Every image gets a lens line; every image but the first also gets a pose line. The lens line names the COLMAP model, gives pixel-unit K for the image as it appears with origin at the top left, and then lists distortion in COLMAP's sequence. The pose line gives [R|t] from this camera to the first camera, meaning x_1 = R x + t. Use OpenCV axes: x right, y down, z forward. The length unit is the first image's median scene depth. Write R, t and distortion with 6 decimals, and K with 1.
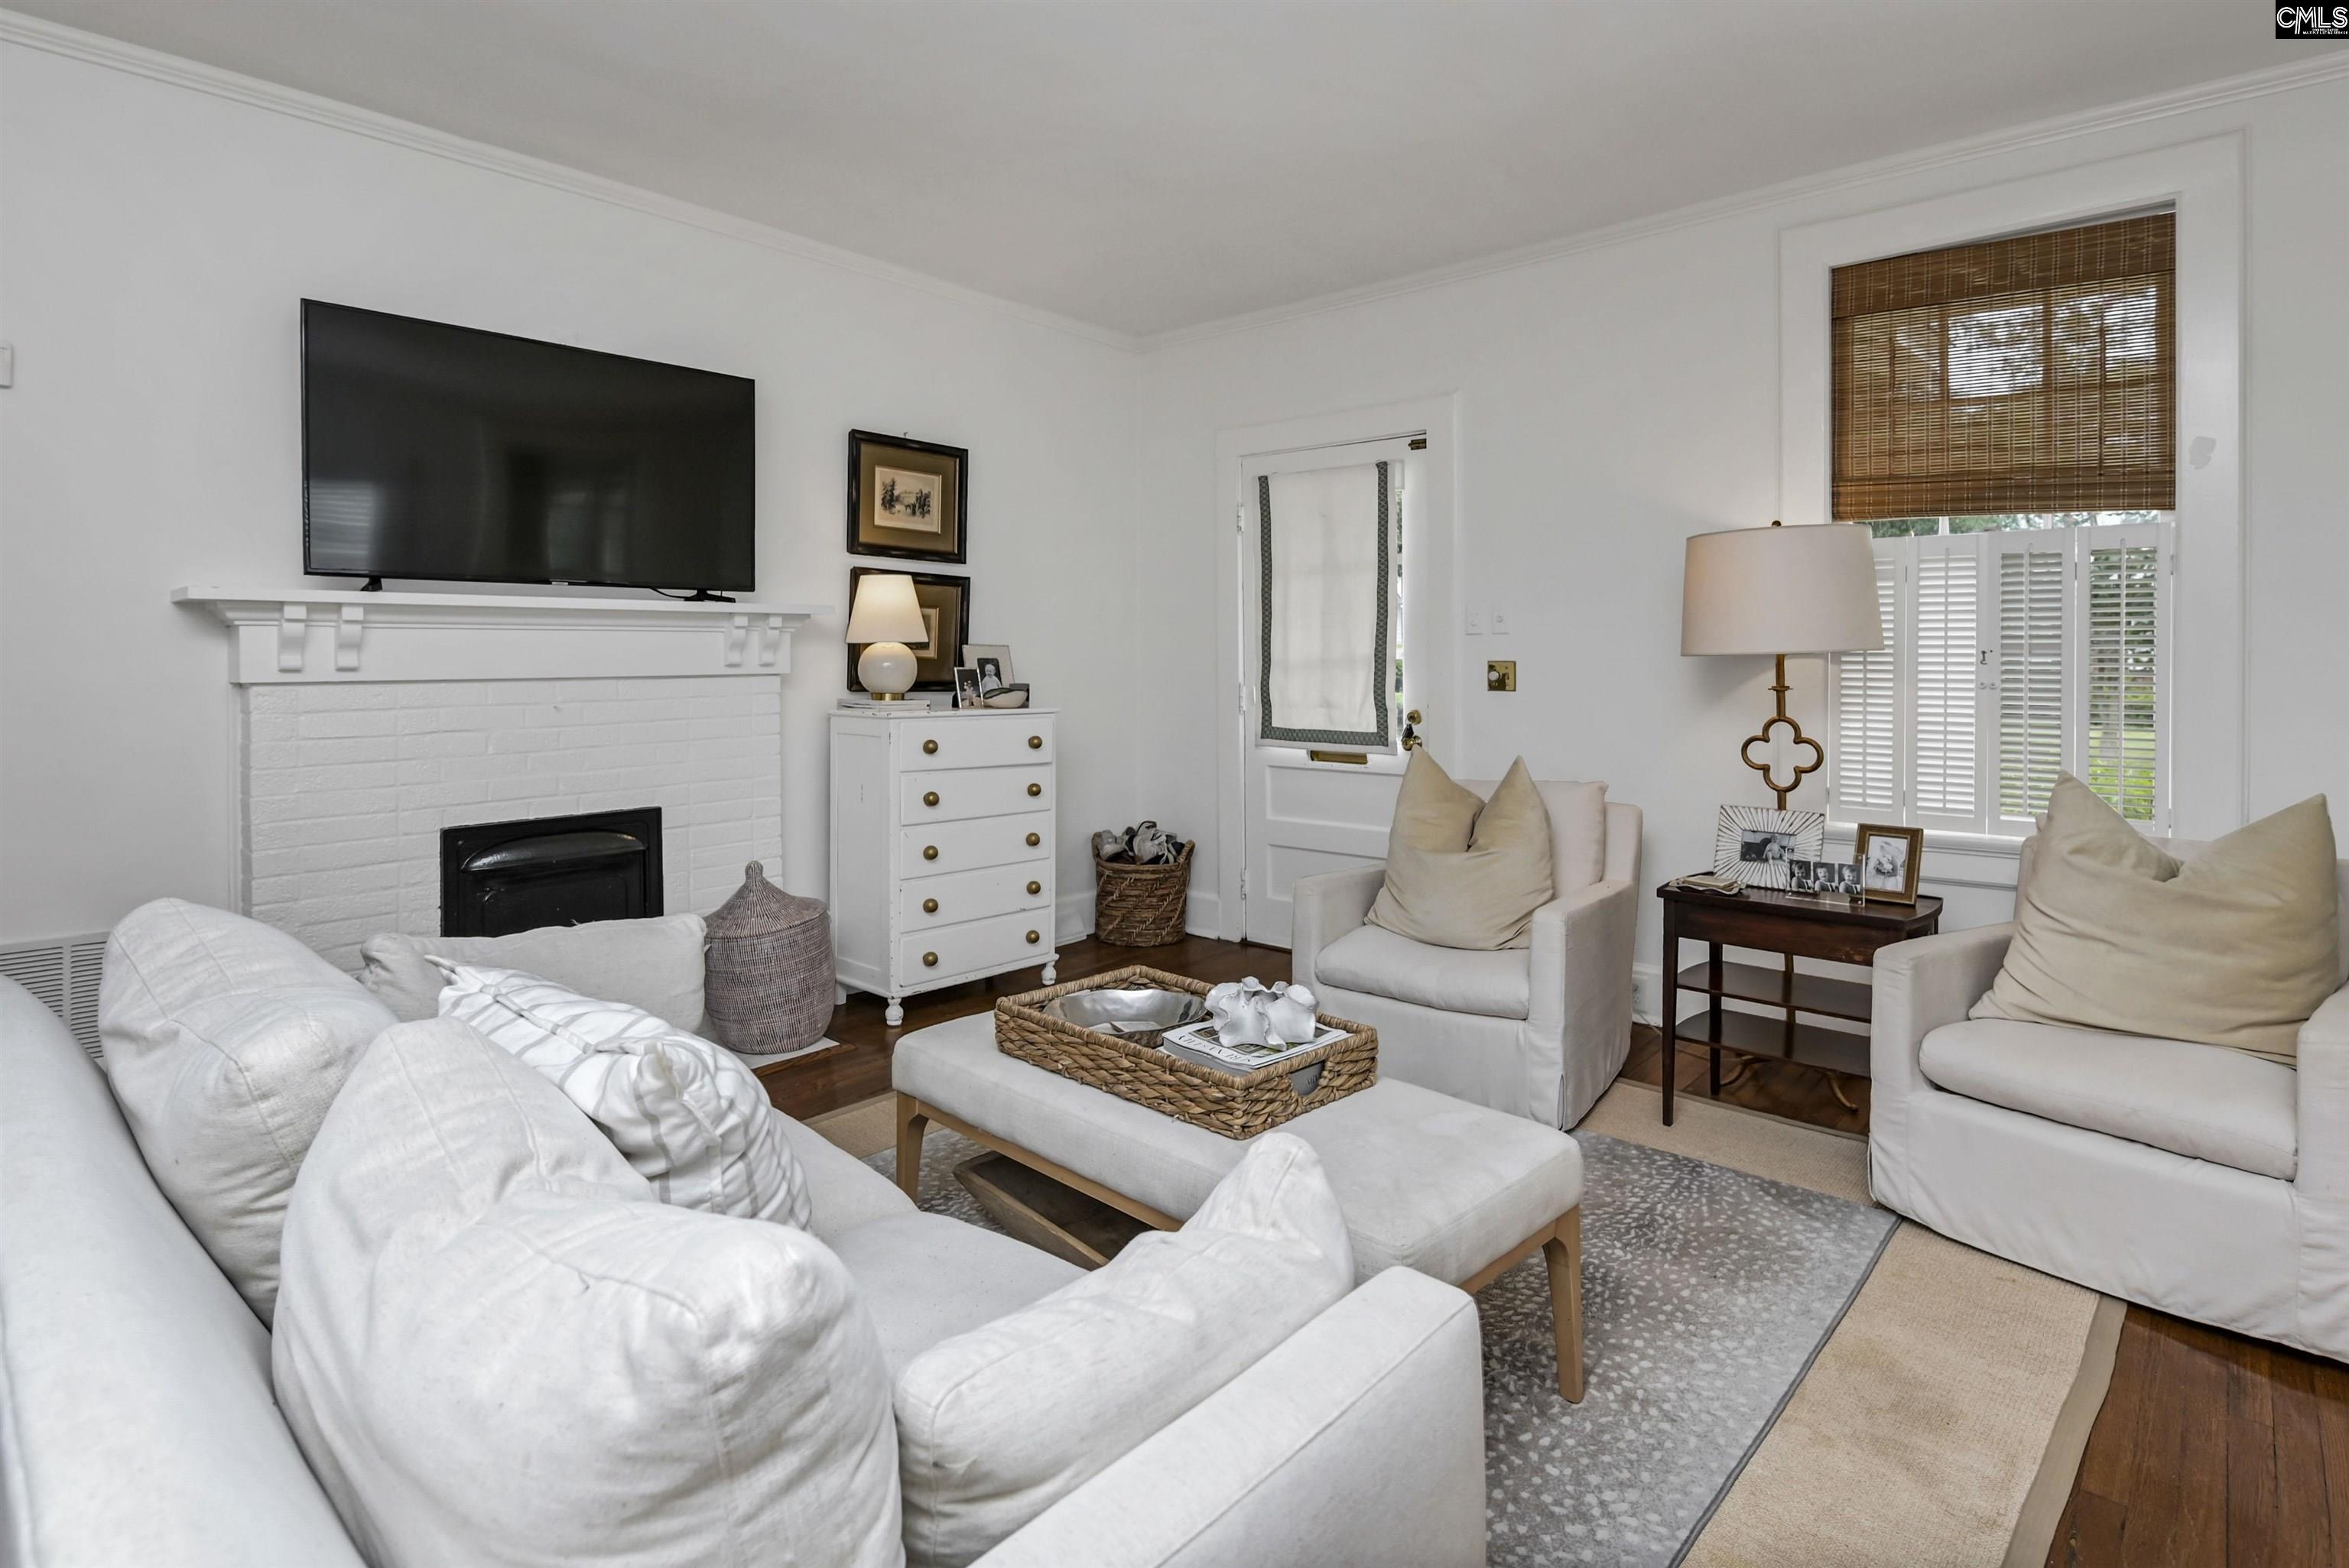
lens RADIAL K [[1157.4, 0, 1160.2], [0, 1157.4, 675.2], [0, 0, 1]] dist [-0.009413, 0.000410]
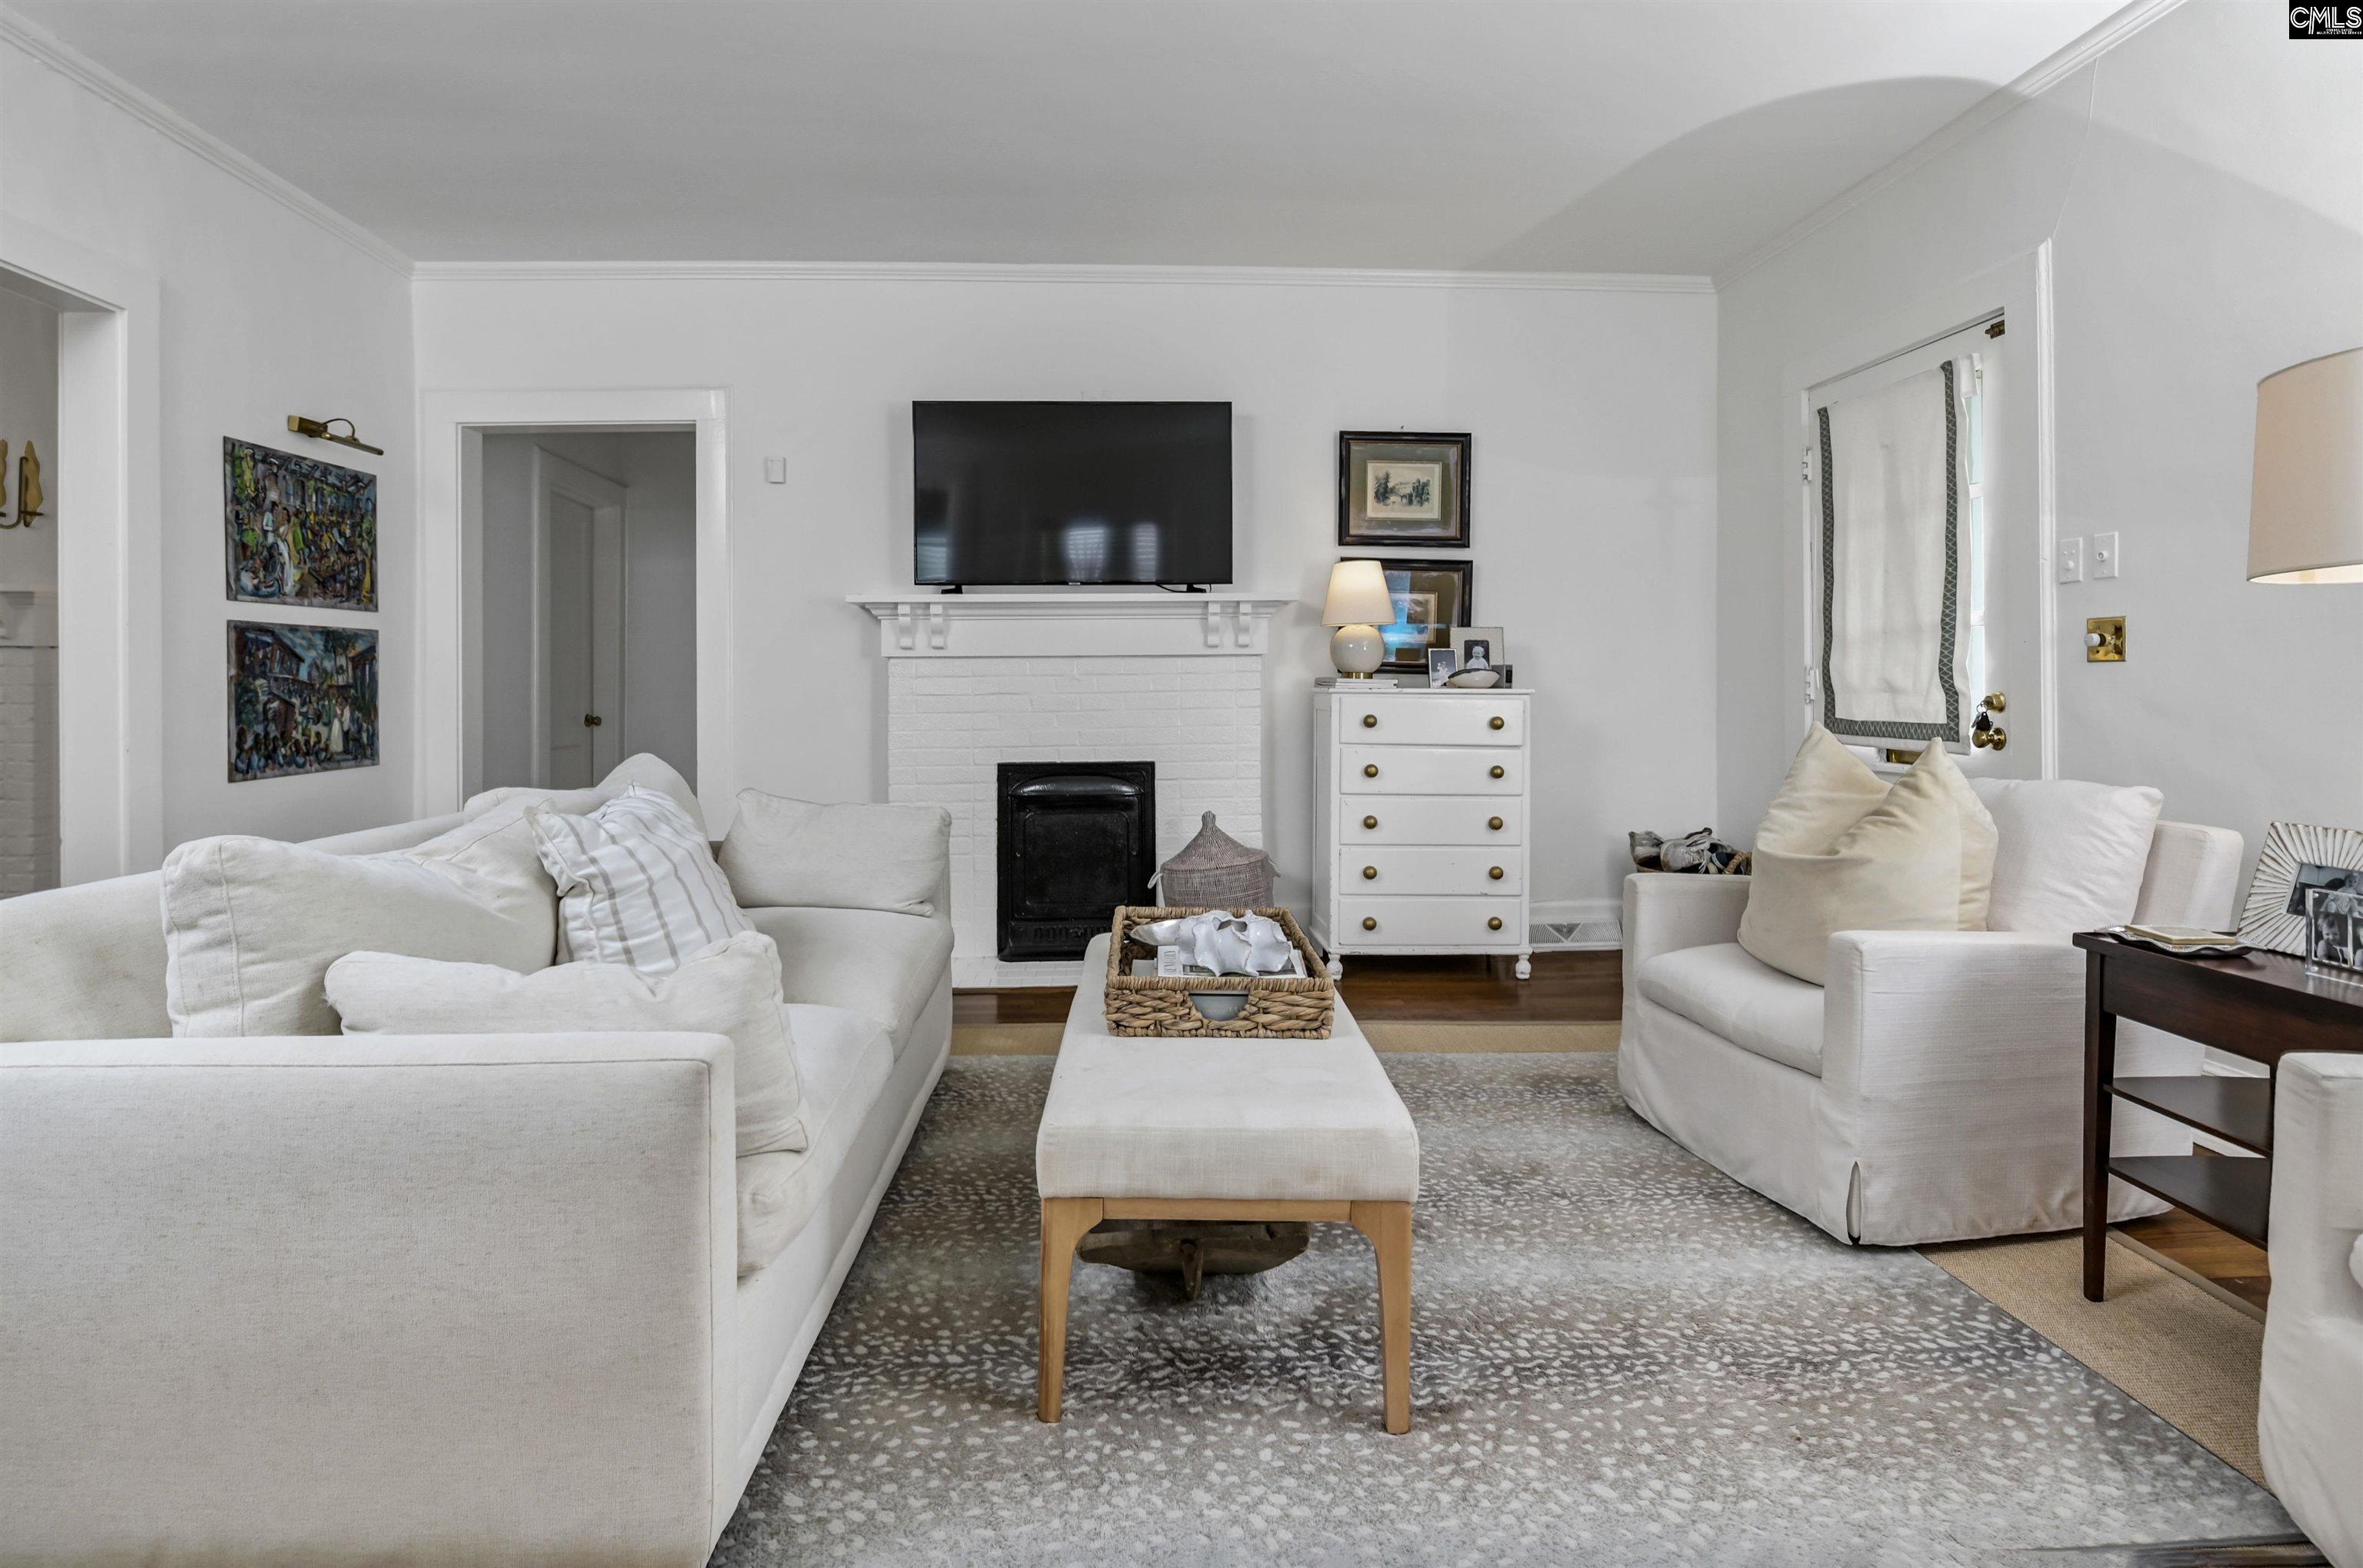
lens RADIAL K [[1148.2, 0, 1181.3], [0, 1148.2, 696.5], [0, 0, 1]] dist [0.003824, -0.010129]
pose [[0.709401, 0.004251, -0.704792, 0.386037], [-0.009550, 0.999948, -0.003581, 0.041789], [0.704740, 0.009271, 0.709405, 0.129482]]
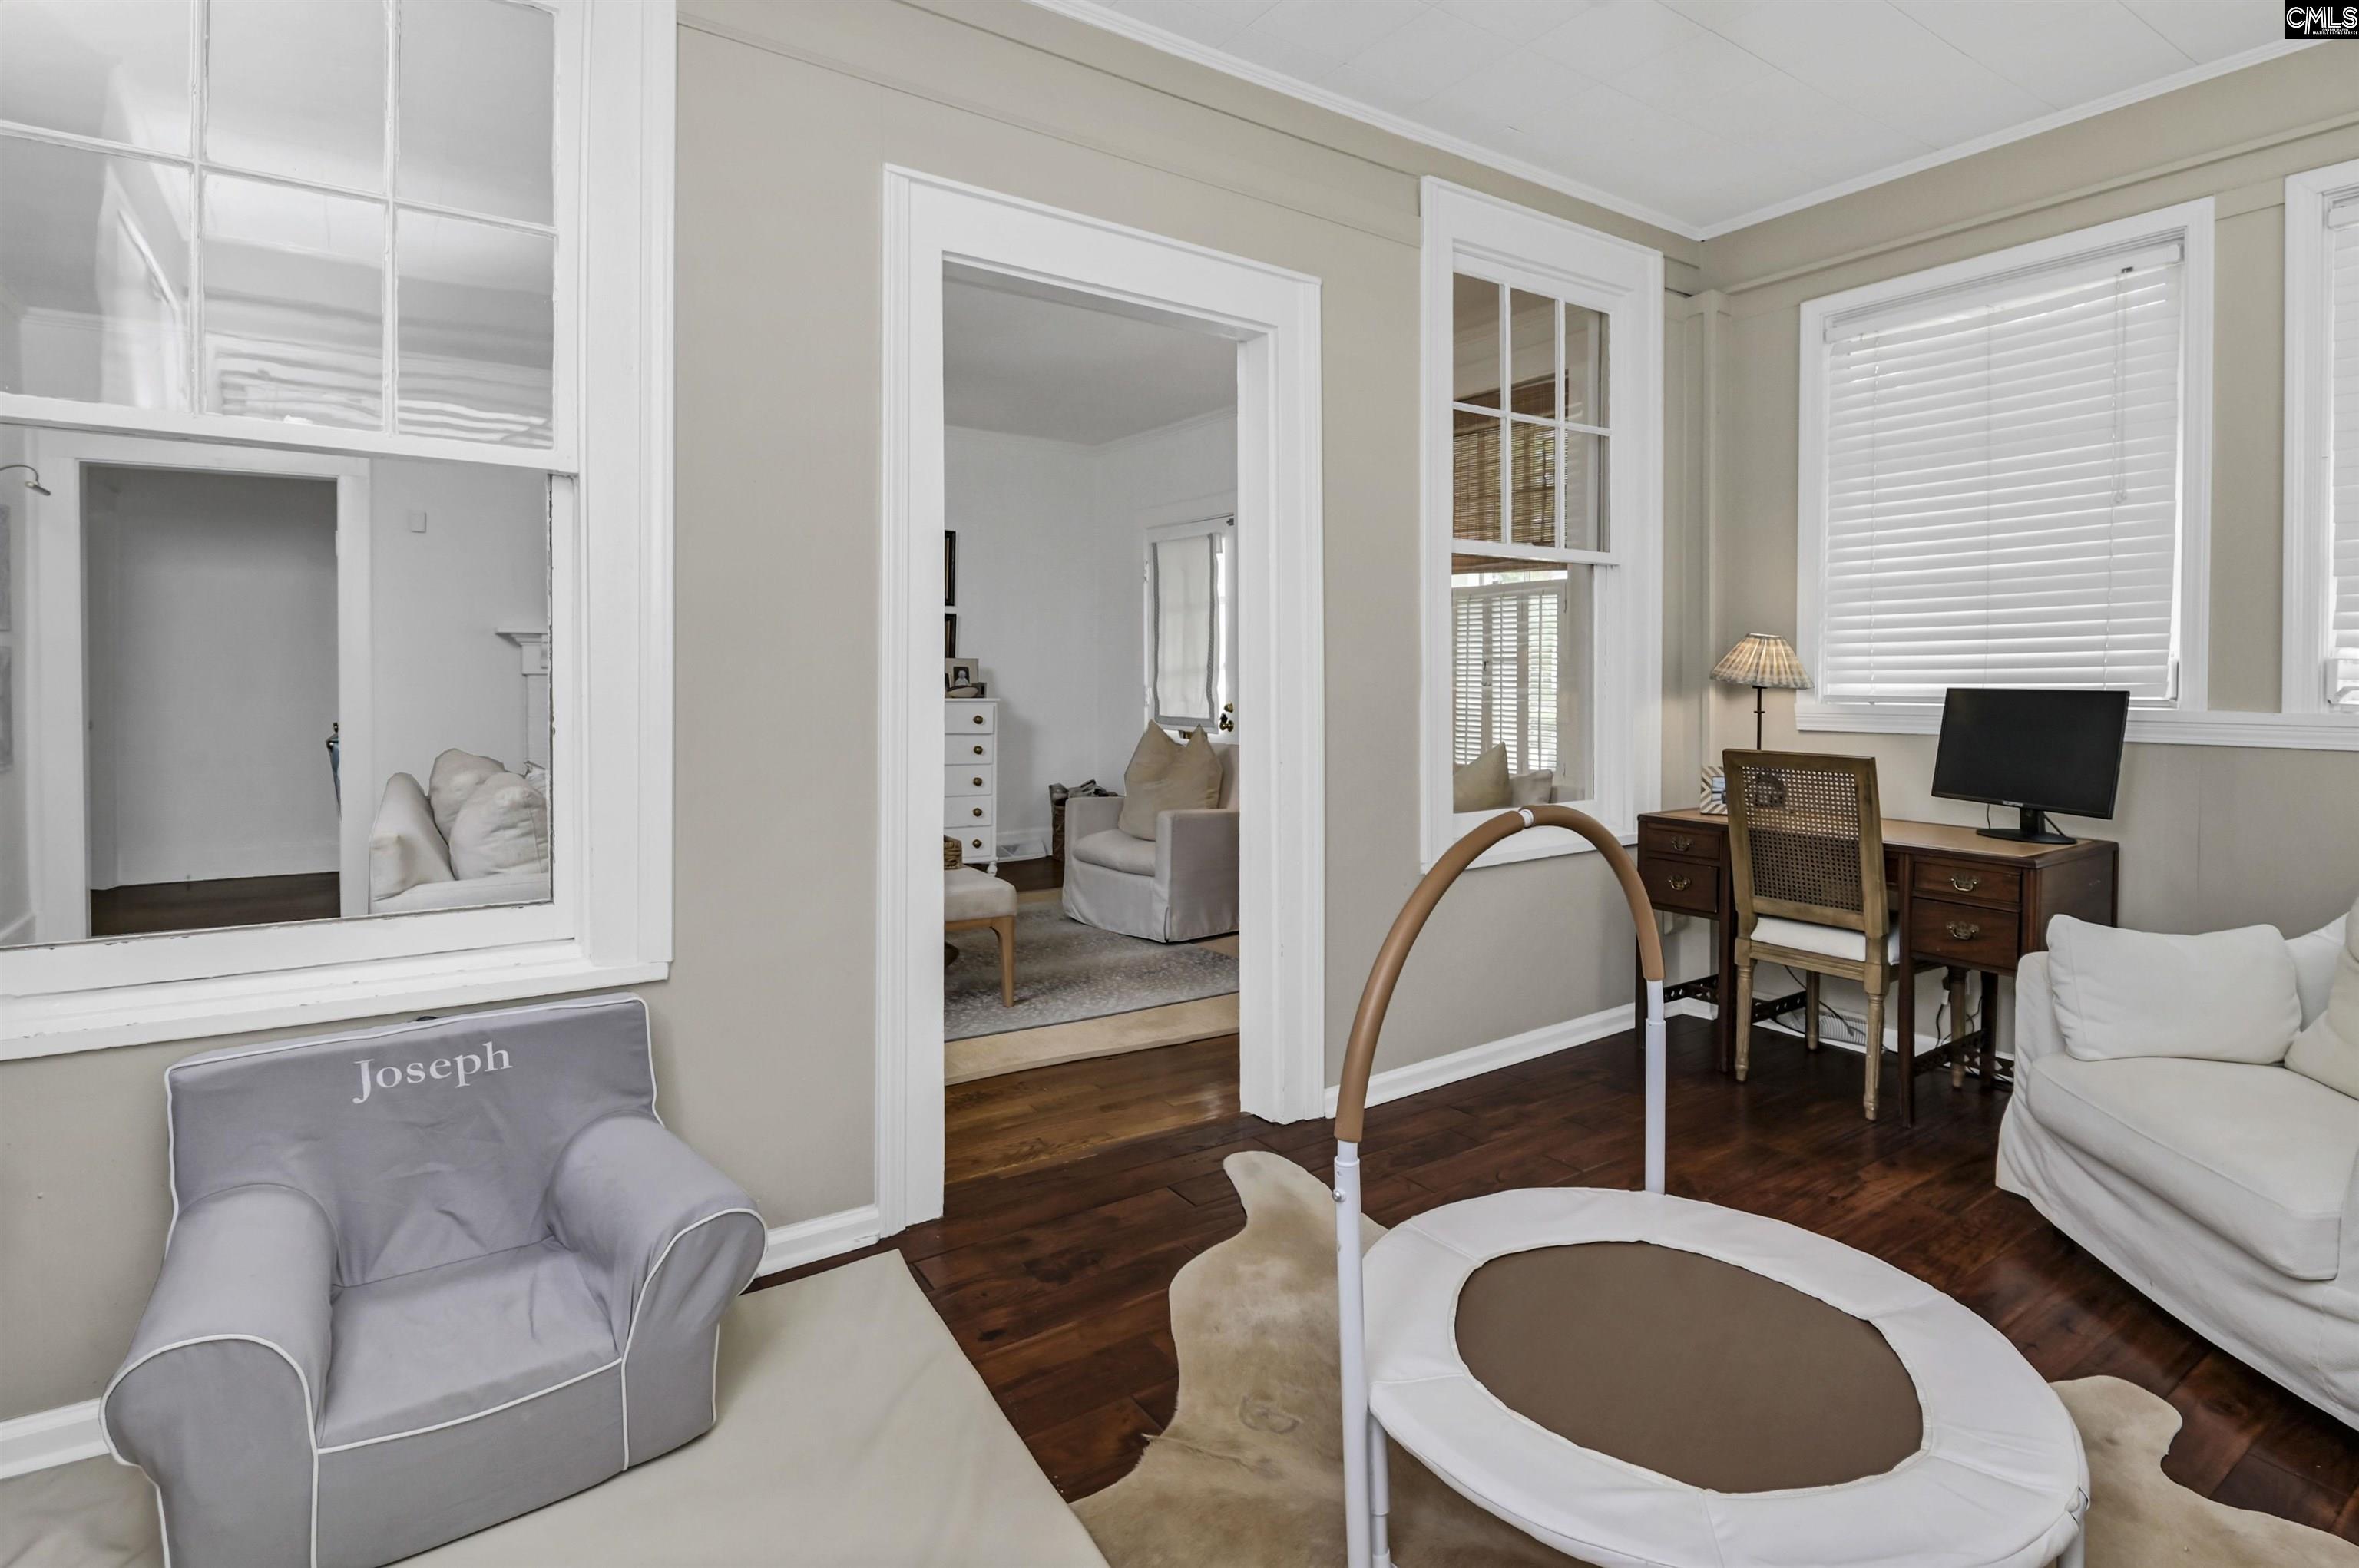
lens RADIAL K [[1146.4, 0, 1179.3], [0, 1146.4, 696.6], [0, 0, 1]] dist [0.003824, -0.010129]
pose [[0.970029, 0.010372, -0.242767, 0.538457], [-0.010284, 0.999946, 0.001630, 0.021255], [0.242771, 0.000915, 0.970083, -0.447443]]
